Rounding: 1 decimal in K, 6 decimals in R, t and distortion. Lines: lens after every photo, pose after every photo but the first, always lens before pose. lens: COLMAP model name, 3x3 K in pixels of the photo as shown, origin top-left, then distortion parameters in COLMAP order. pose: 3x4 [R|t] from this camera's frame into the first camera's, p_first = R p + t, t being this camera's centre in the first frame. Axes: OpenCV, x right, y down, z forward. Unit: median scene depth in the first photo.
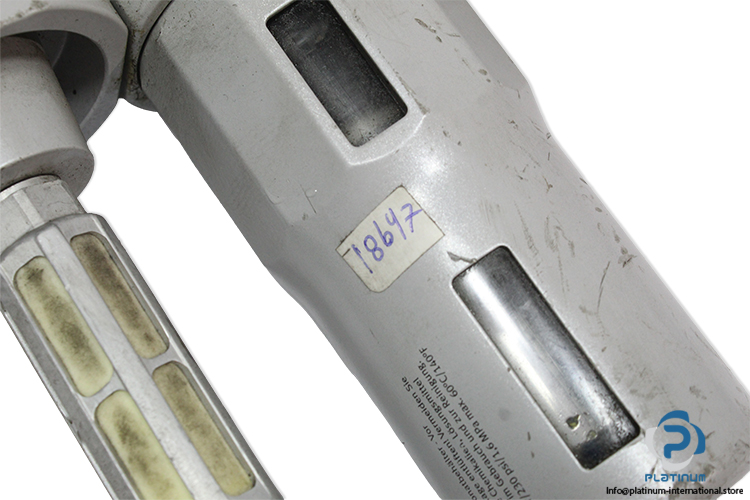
lens RADIAL K [[1404.9, 0, 375.9], [0, 1404.9, 250.6], [0, 0, 1]] dist [0.088049, 0.000000]
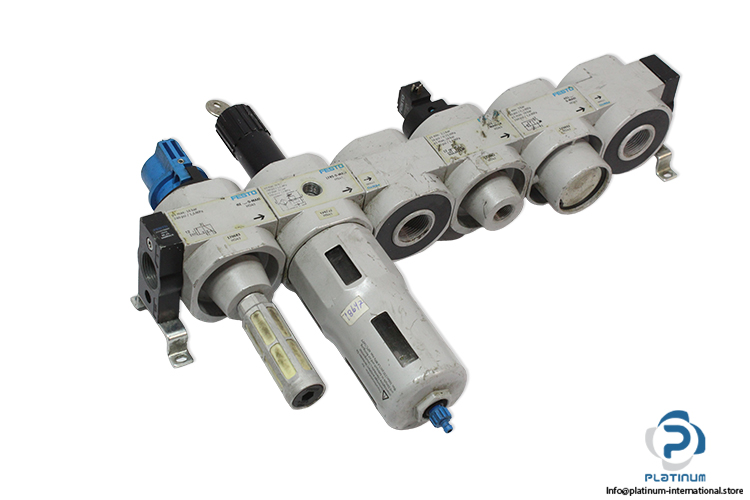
lens RADIAL K [[1217.2, 0, 375.1], [0, 1217.2, 249.4], [0, 0, 1]] dist [0.057007, 0.000000]
pose [[0.994859, 0.017487, -0.099750, 0.361611], [-0.046940, 0.952409, -0.301187, 0.760942], [0.089736, 0.304321, 0.948333, -1.936366]]
